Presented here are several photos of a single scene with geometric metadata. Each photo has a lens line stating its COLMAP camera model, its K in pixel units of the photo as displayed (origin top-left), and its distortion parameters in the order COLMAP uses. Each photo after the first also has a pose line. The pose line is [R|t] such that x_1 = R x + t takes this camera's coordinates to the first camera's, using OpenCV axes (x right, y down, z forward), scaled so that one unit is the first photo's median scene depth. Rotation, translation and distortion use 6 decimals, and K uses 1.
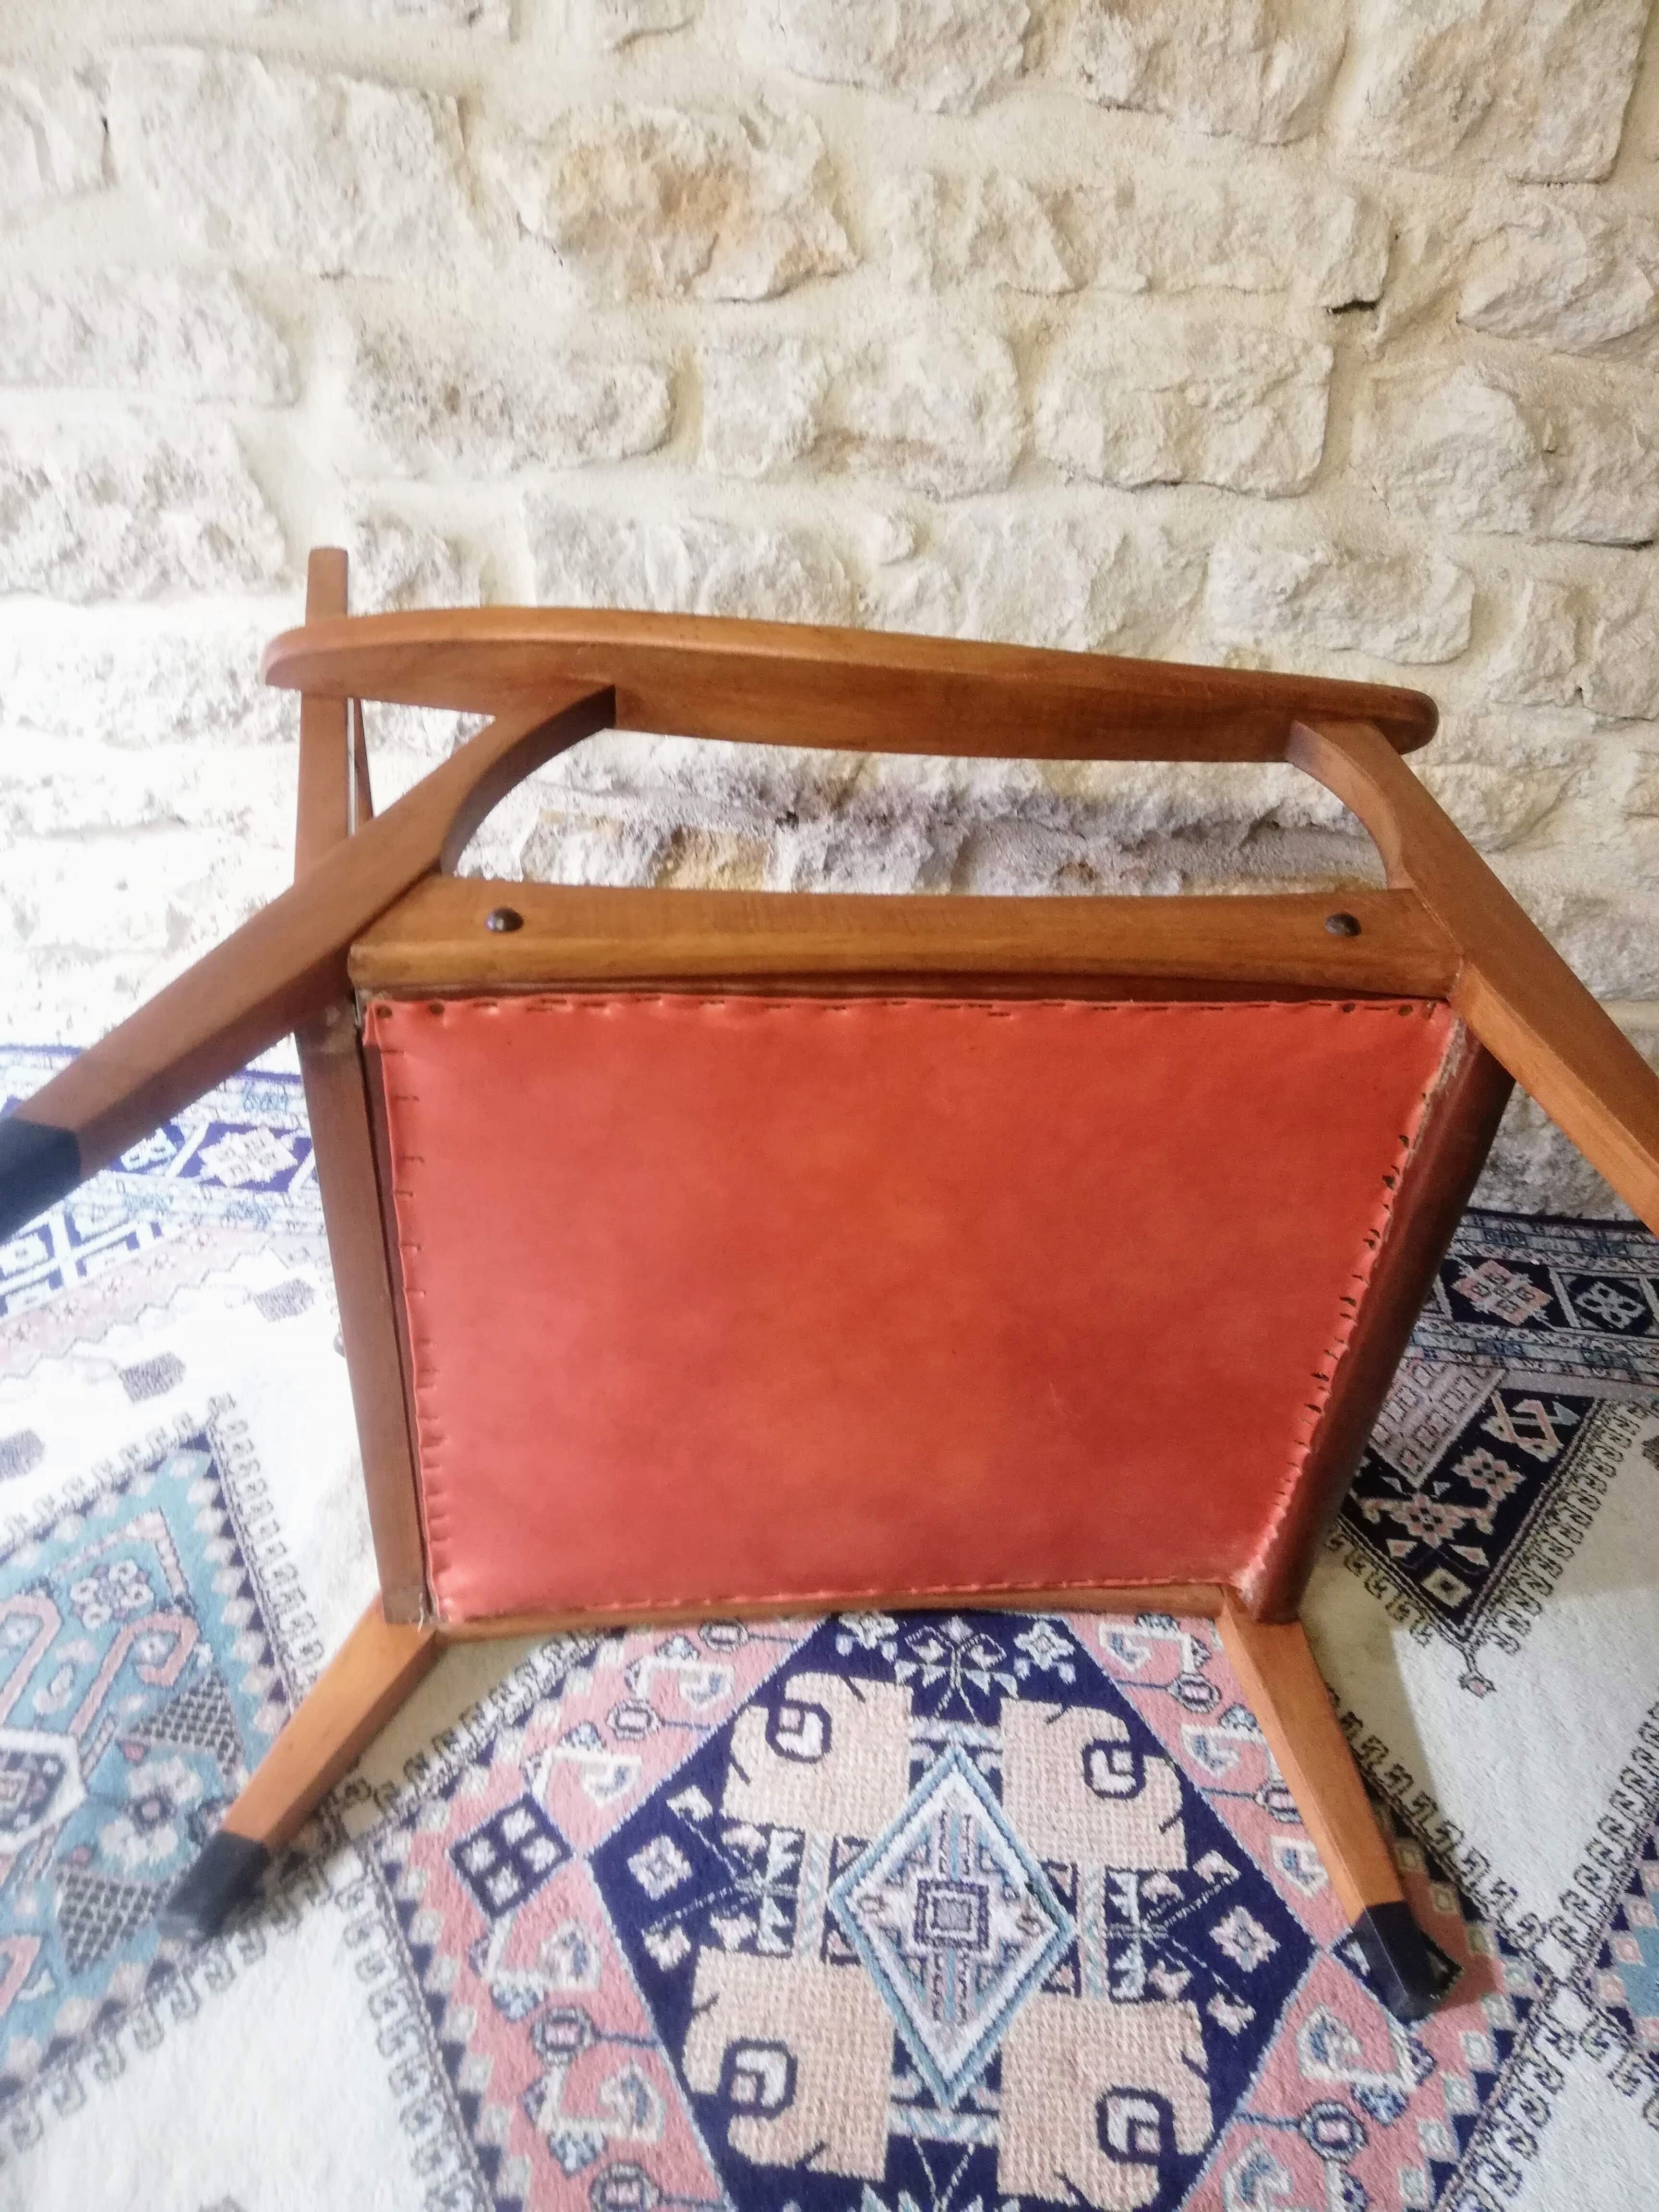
lens RADIAL K [[1712.8, 0, 815.6], [0, 1712.8, 1132.0], [0, 0, 1]] dist [0.043504, -0.075054]
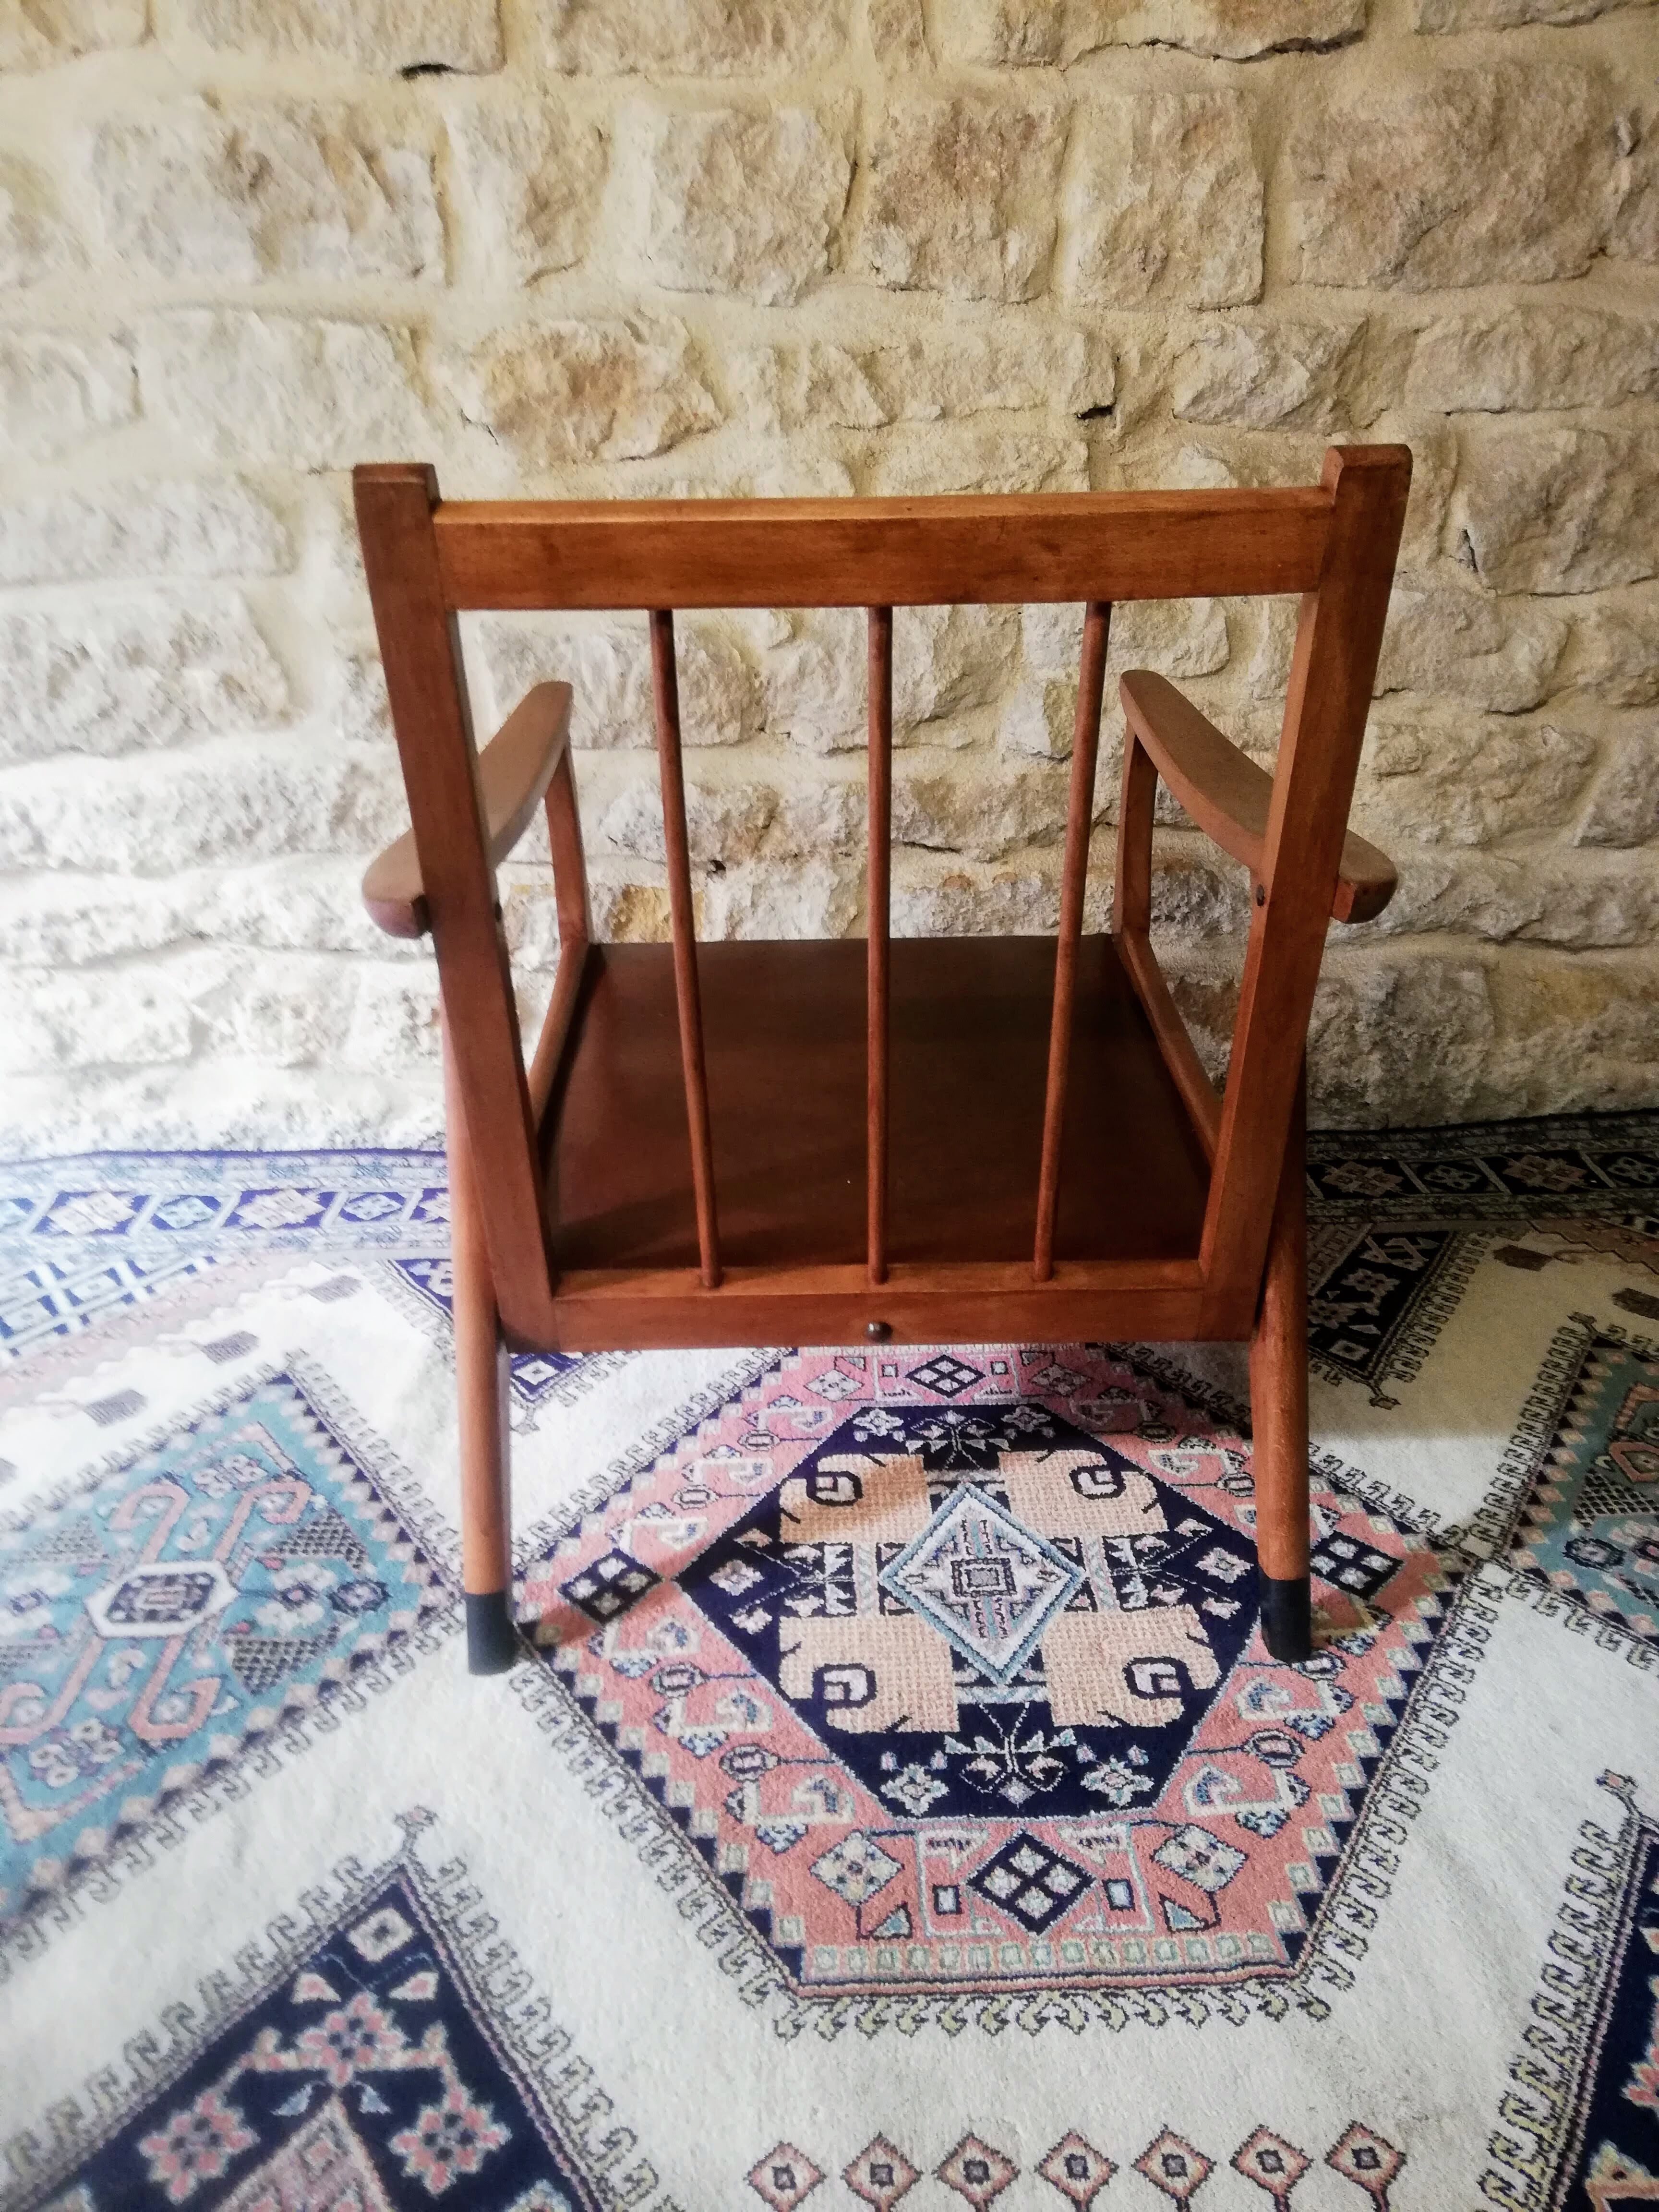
lens RADIAL K [[1712.8, 0, 824.5], [0, 1712.8, 1126.0], [0, 0, 1]] dist [0.043504, -0.075054]
pose [[0.989612, -0.121910, 0.076198, -0.067012], [0.134959, 0.970420, -0.200178, 0.302015], [-0.049541, 0.208382, 0.976792, -0.184808]]
